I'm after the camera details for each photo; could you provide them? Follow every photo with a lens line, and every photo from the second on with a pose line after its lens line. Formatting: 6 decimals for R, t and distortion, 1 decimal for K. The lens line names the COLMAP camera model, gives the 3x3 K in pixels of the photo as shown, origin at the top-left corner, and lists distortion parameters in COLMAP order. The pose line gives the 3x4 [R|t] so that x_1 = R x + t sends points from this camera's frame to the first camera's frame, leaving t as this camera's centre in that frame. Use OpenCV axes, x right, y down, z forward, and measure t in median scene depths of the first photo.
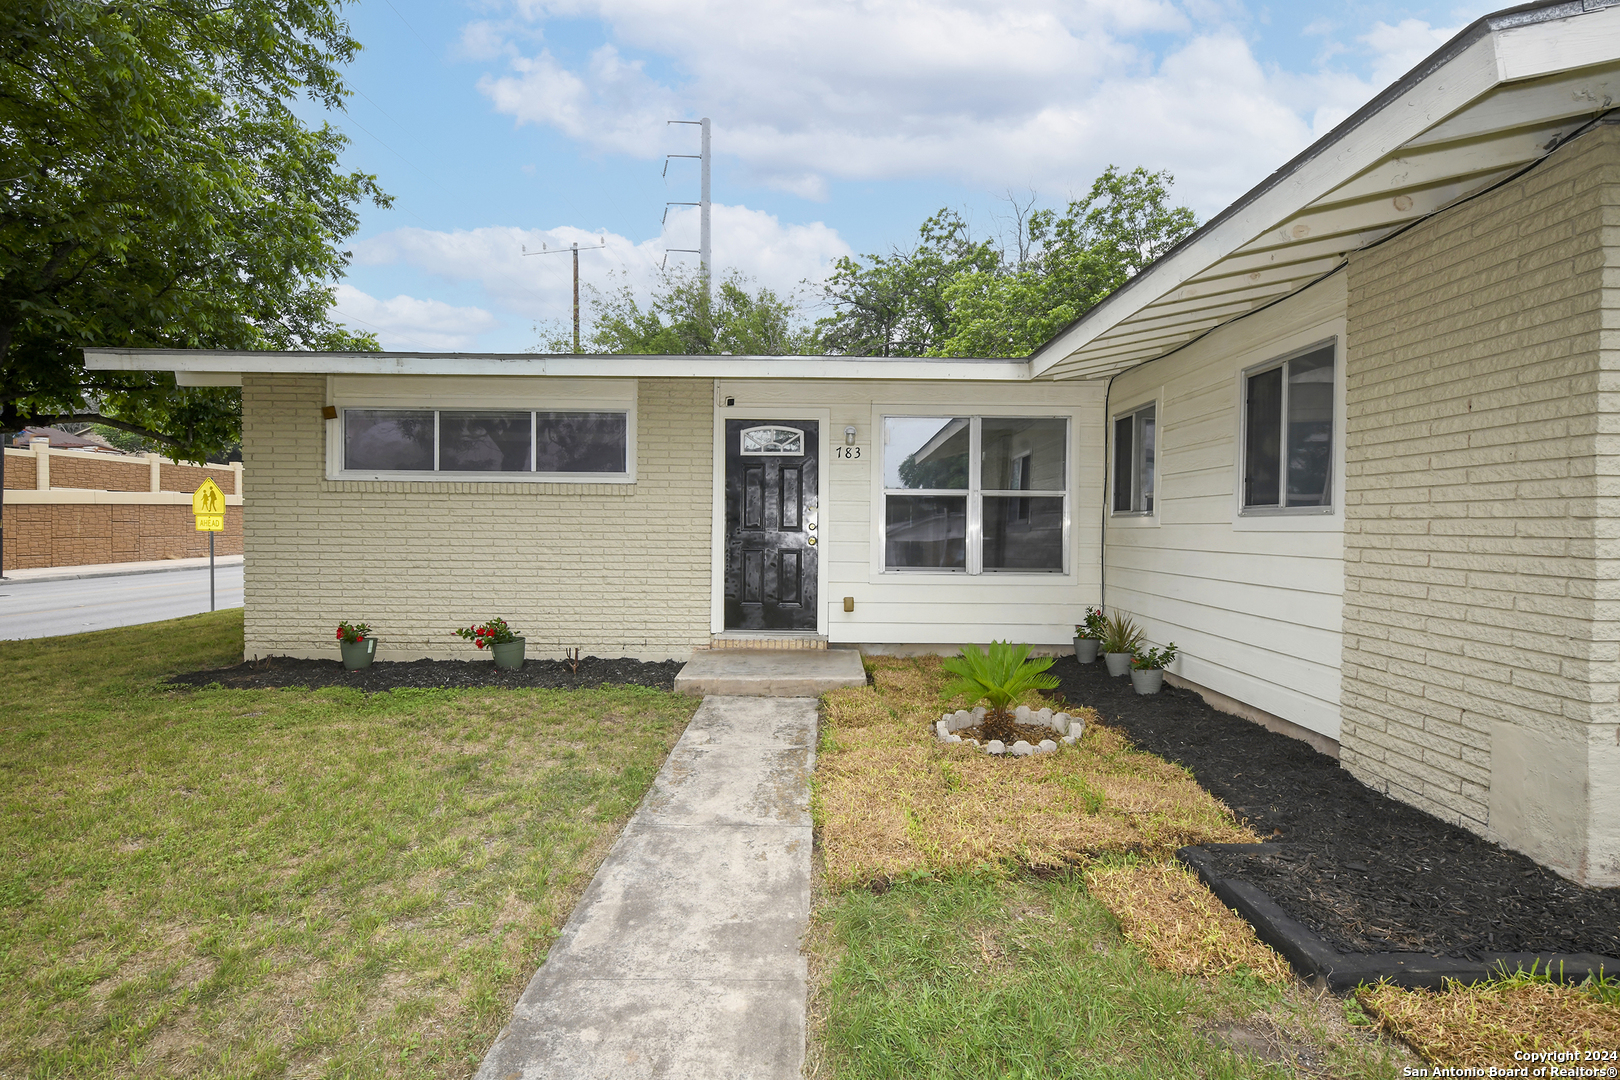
lens RADIAL K [[769.4, 0, 810.0], [0, 769.4, 540.0], [0, 0, 1]] dist [0.003335, 0.000091]
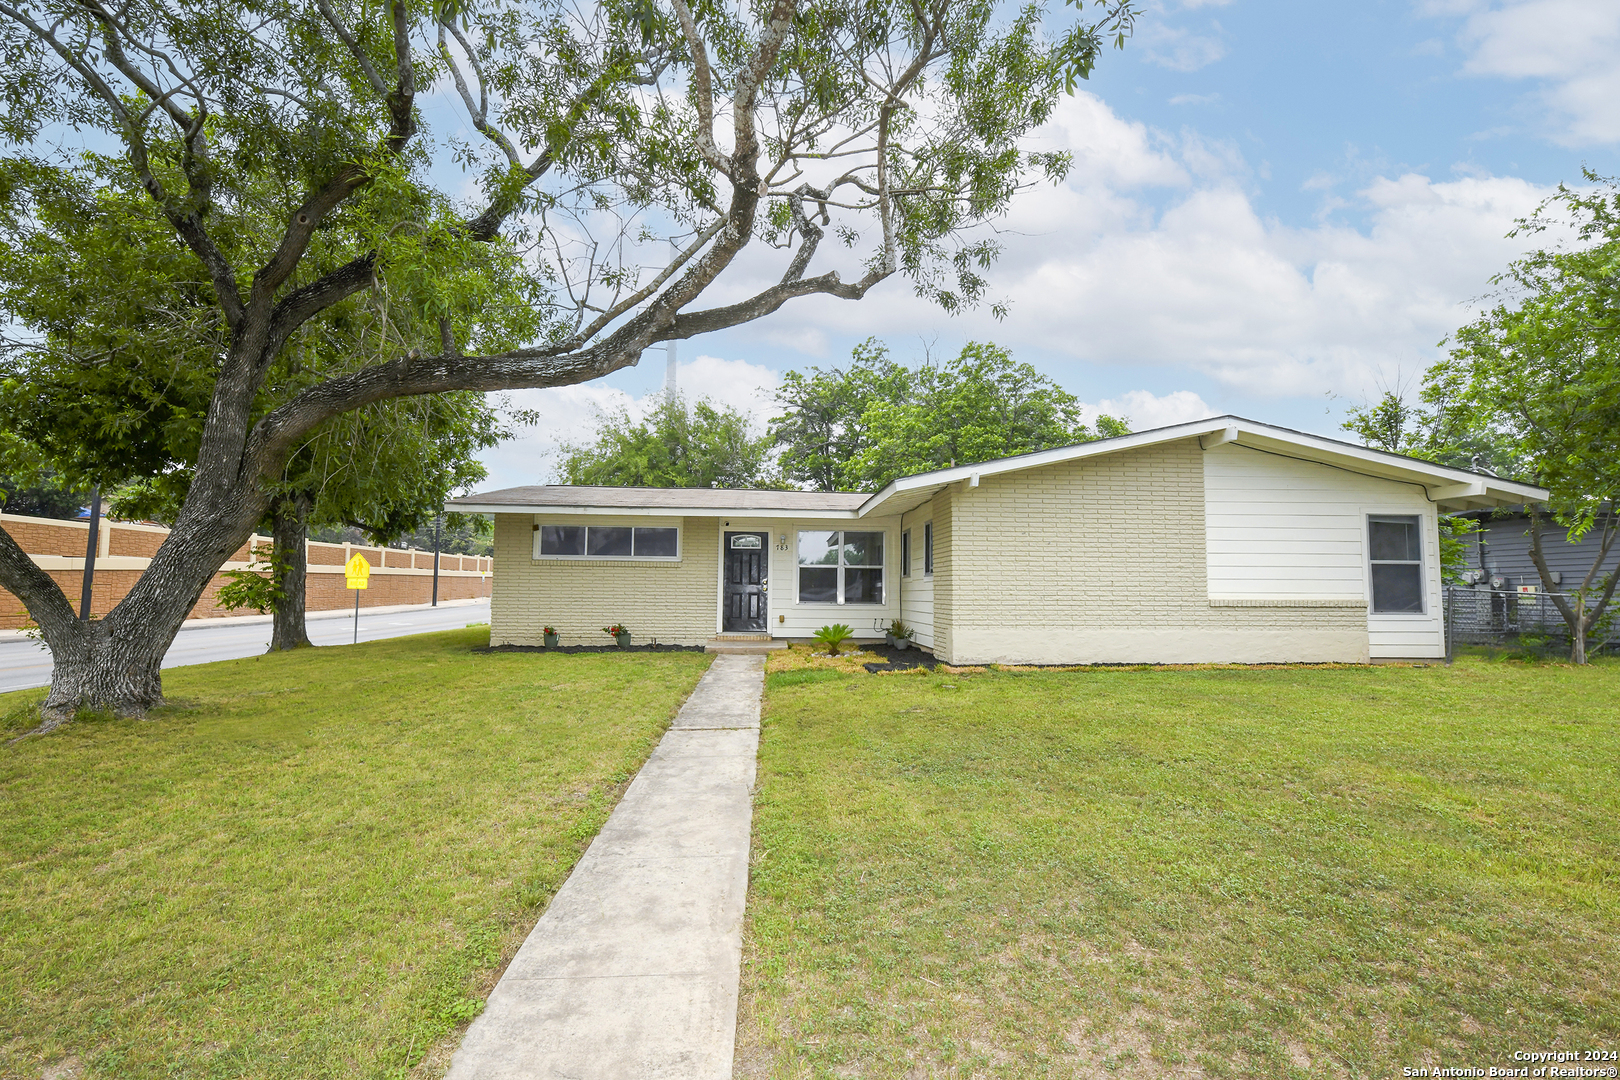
lens RADIAL K [[769.4, 0, 810.0], [0, 769.4, 540.0], [0, 0, 1]] dist [0.003335, 0.000091]
pose [[0.998051, 0.006197, 0.062097, -0.004412], [-0.000674, 0.996071, -0.088559, 0.045573], [-0.062401, 0.088344, 0.994133, -0.947505]]
